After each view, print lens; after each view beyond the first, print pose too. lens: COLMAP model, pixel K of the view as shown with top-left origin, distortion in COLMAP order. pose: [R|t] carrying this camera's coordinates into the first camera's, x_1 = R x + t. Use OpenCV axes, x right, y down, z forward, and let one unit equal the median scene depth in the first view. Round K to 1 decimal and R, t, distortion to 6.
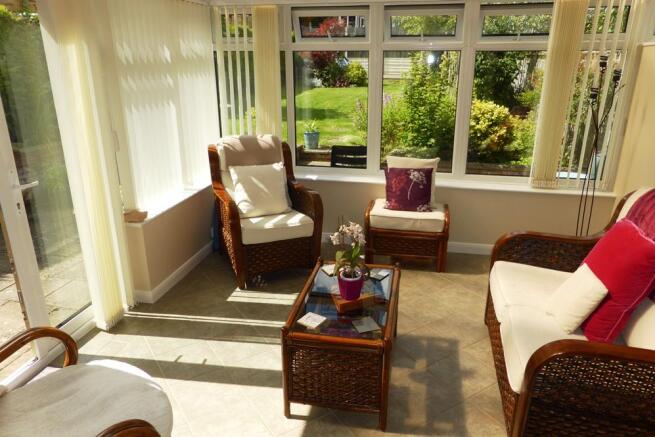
lens RADIAL K [[466.7, 0, 329.6], [0, 466.7, 220.1], [0, 0, 1]] dist [-0.037782, 0.036677]
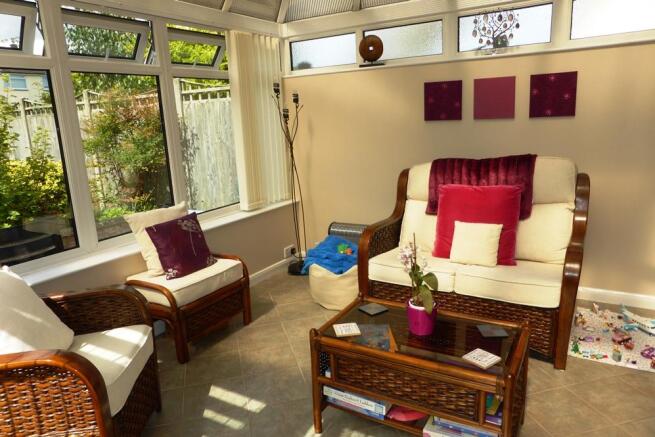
lens RADIAL K [[466.7, 0, 327.1], [0, 466.7, 215.8], [0, 0, 1]] dist [-0.037782, 0.036677]
pose [[0.329838, -0.221427, 0.917702, -0.457079], [0.352311, 0.930743, 0.097947, -0.104967], [-0.875833, 0.291010, 0.385006, 0.489948]]
